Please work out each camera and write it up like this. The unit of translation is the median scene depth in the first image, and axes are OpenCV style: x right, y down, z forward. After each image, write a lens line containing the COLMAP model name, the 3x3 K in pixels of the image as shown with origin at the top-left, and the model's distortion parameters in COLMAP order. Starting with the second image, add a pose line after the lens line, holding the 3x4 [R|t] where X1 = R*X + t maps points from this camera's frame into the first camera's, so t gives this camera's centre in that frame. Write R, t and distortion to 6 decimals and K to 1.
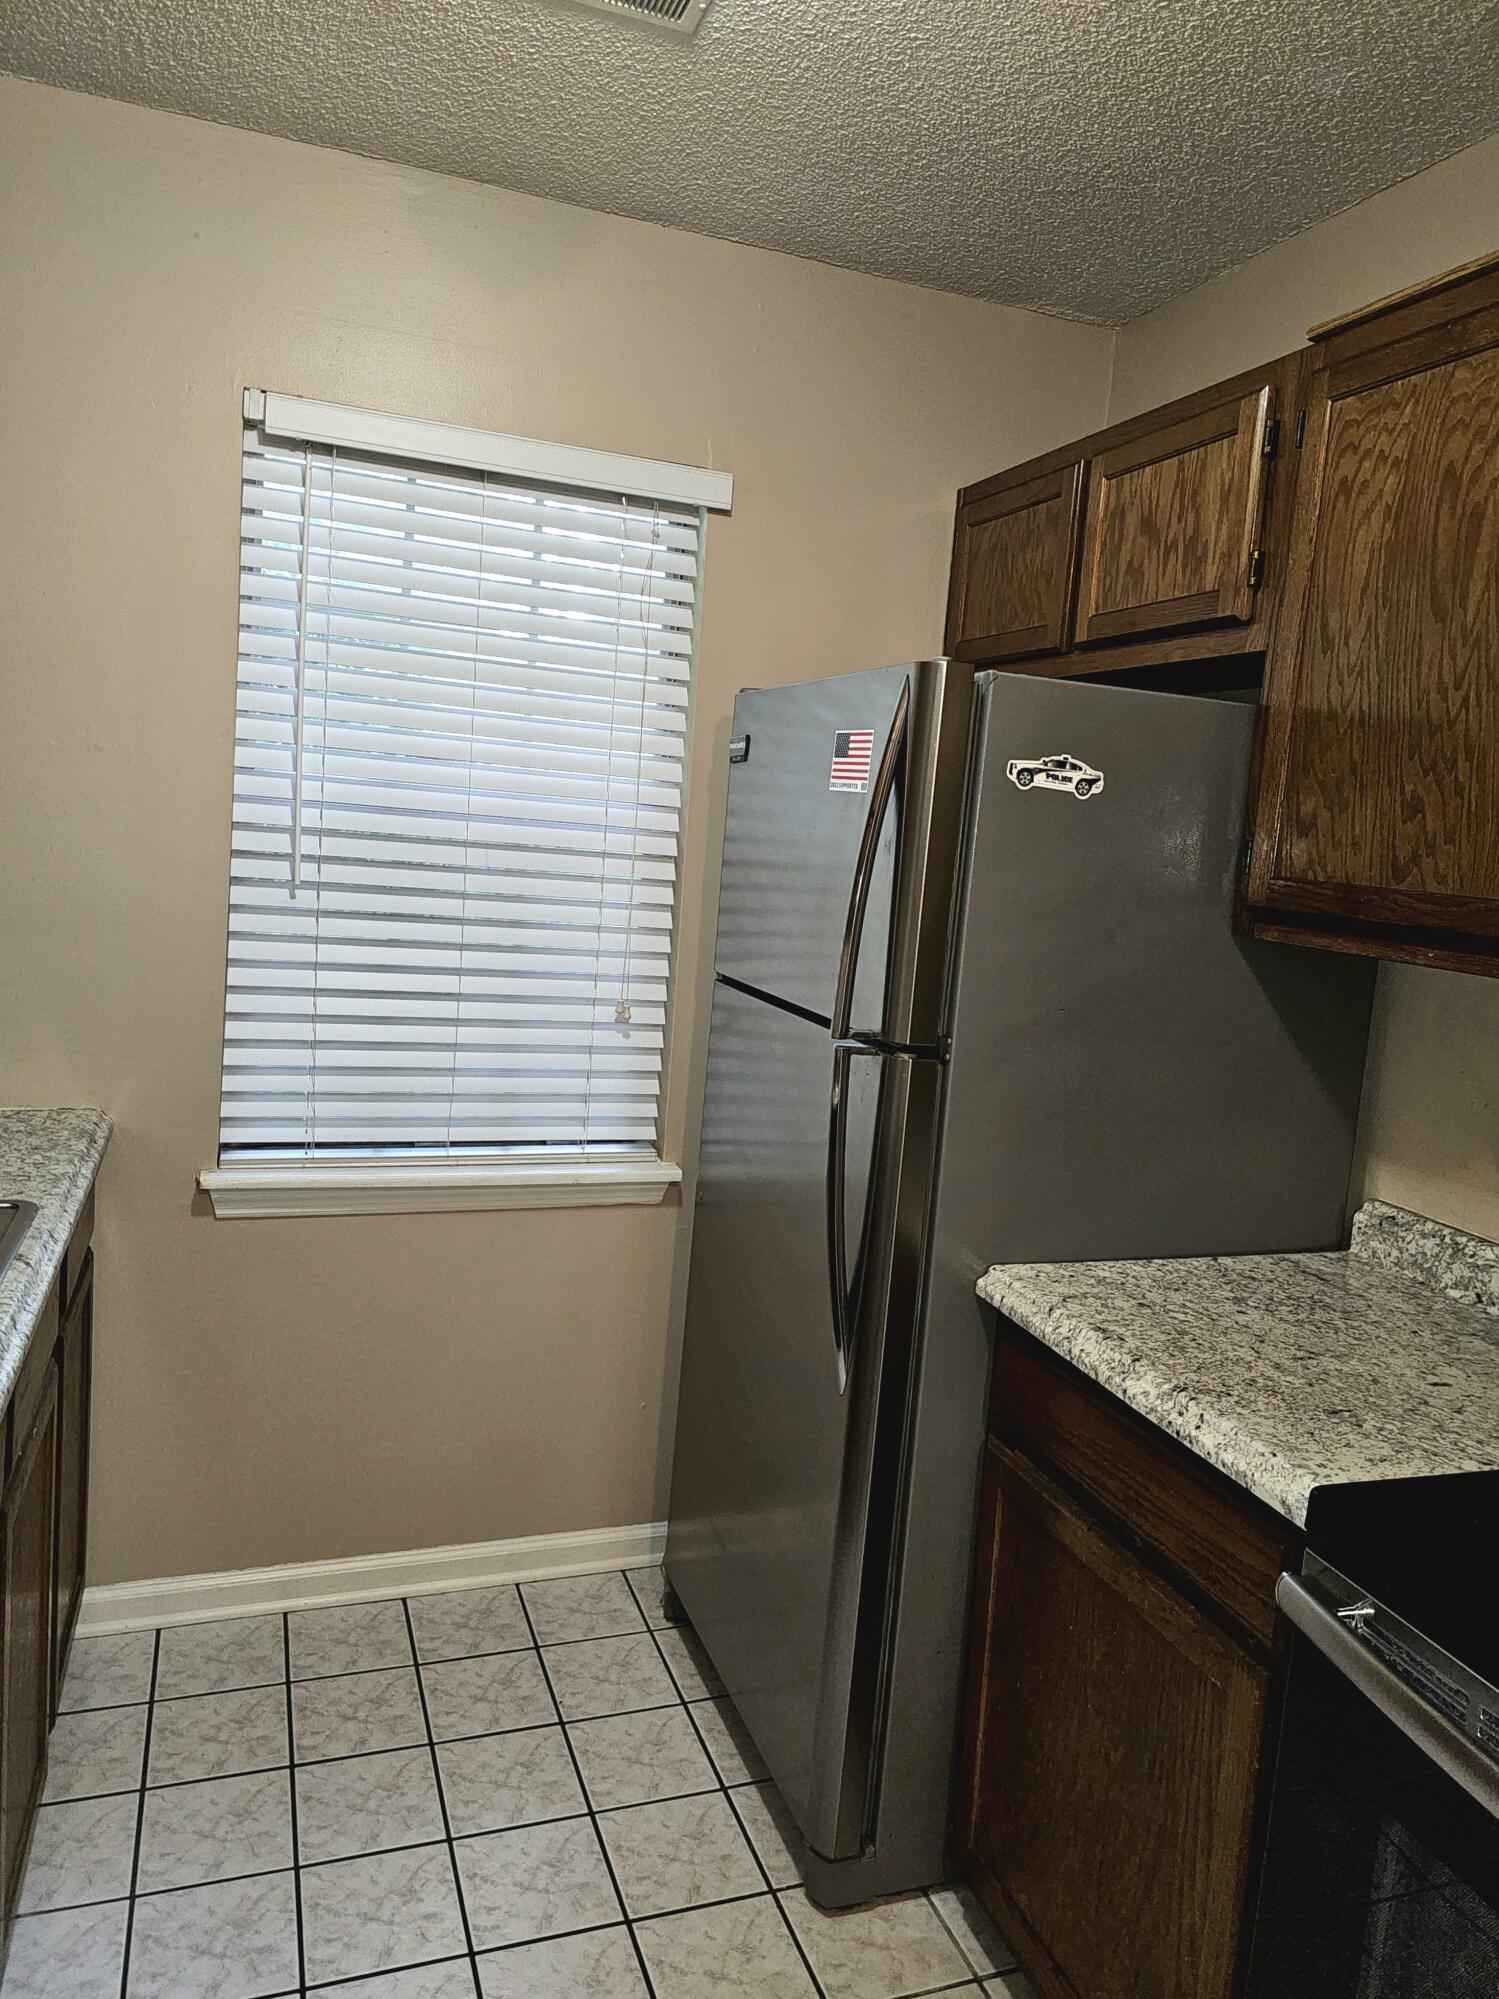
lens RADIAL K [[1363.7, 0, 753.6], [0, 1363.7, 973.1], [0, 0, 1]] dist [0.064934, -0.001812]
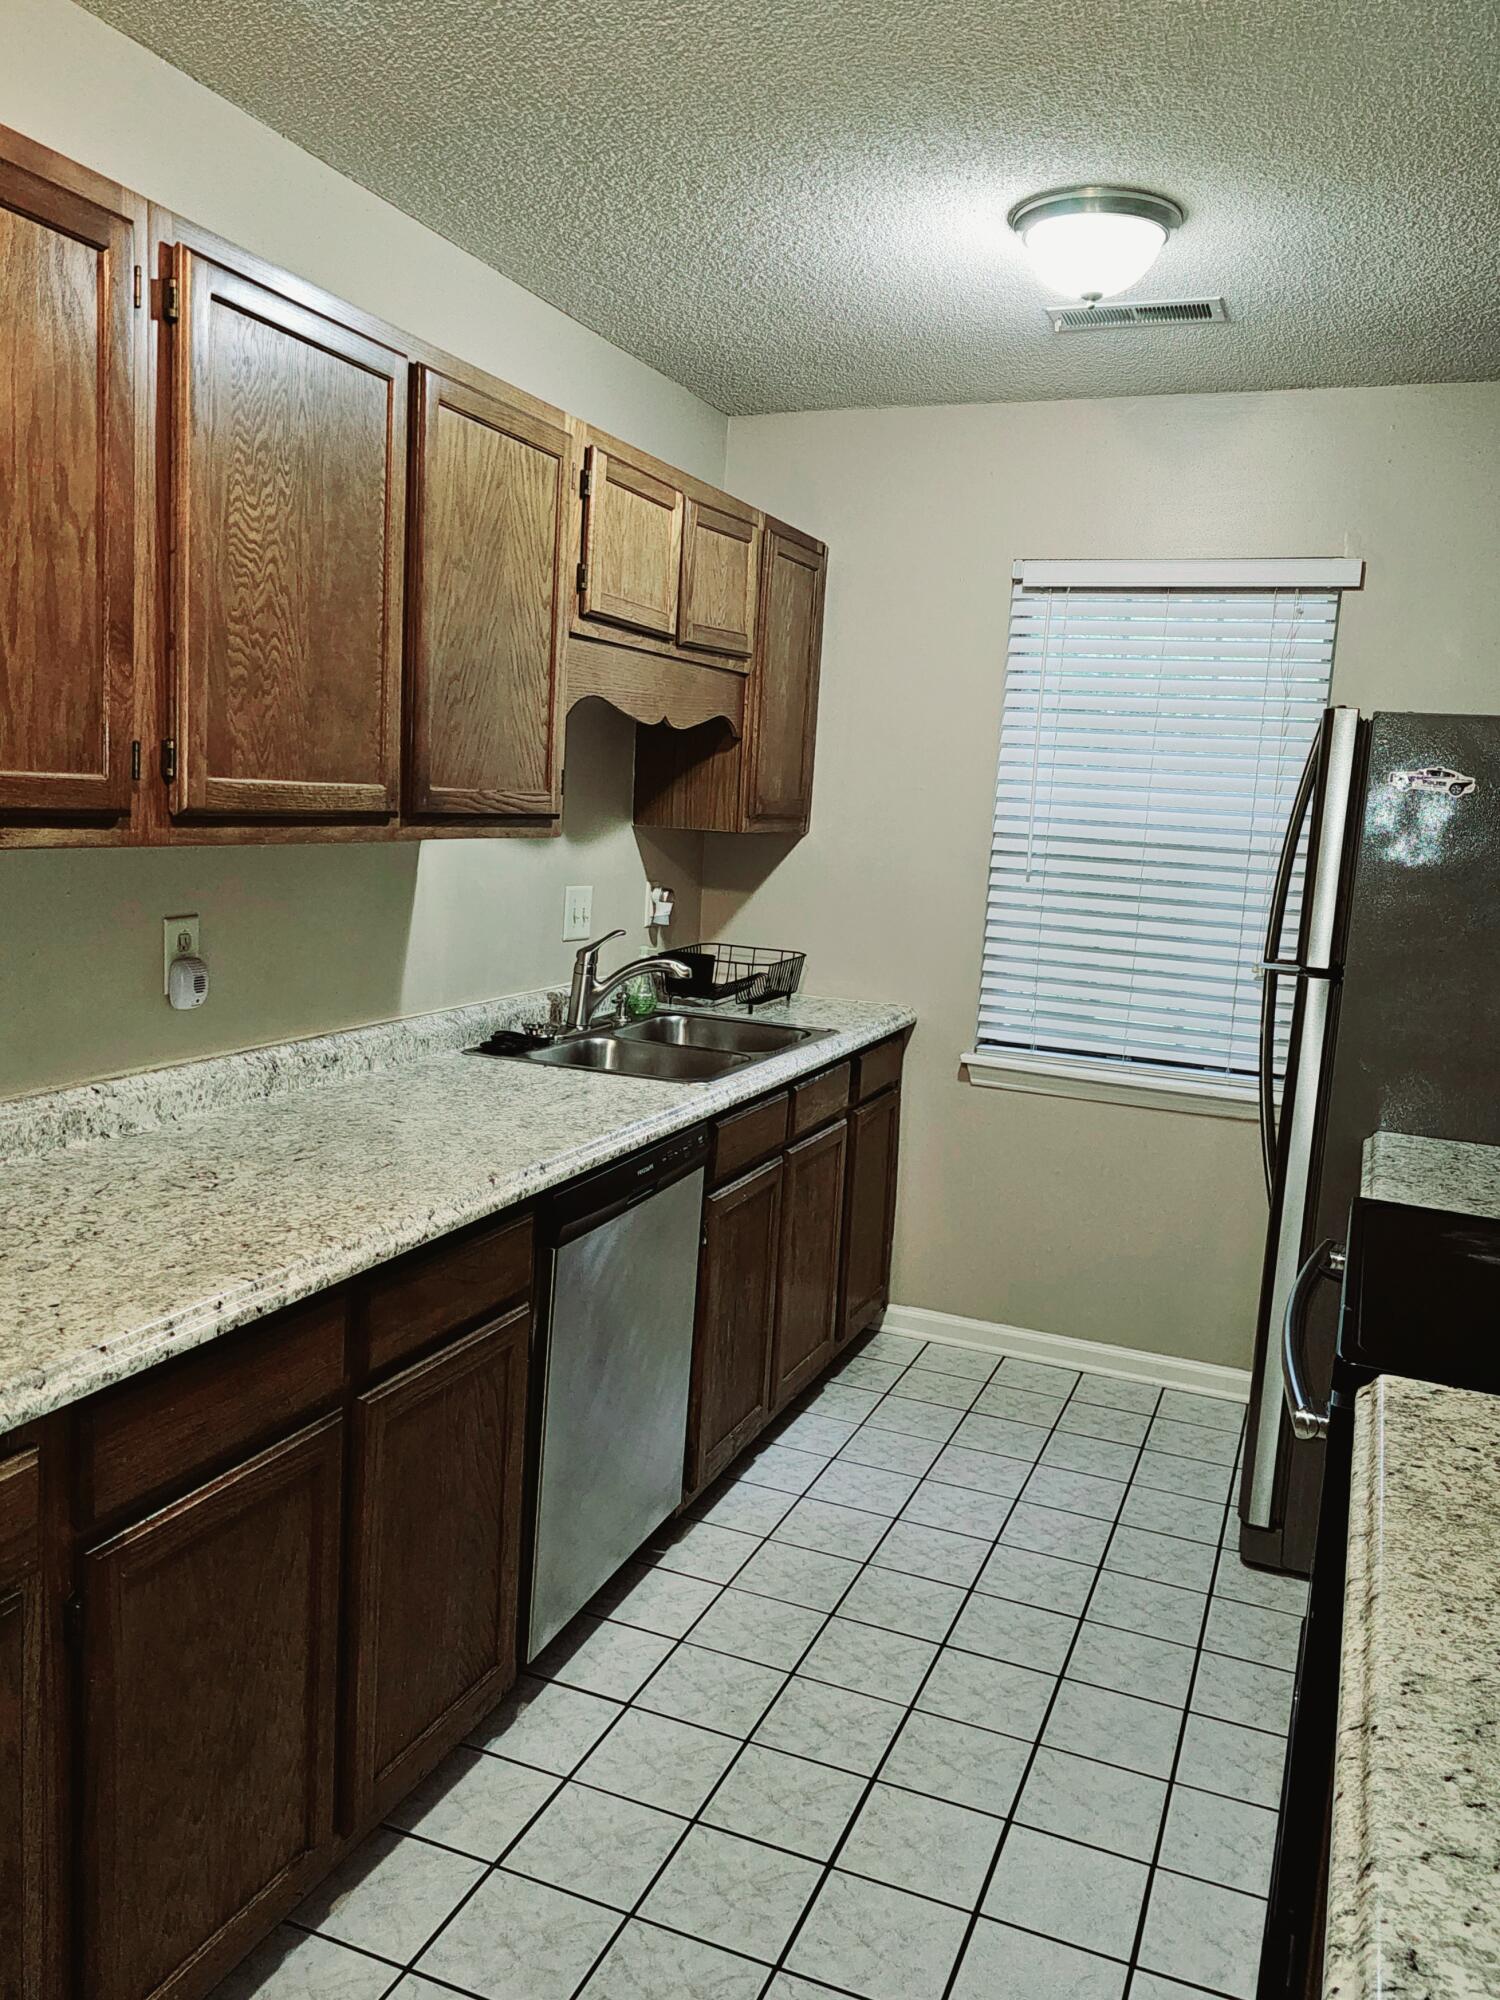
lens RADIAL K [[1364.4, 0, 754.1], [0, 1364.4, 973.5], [0, 0, 1]] dist [0.064934, -0.001812]
pose [[0.757328, 0.055550, -0.650668, 0.430181], [-0.070964, 0.997476, 0.002562, 0.065550], [0.649167, 0.044233, 0.759358, -0.347550]]
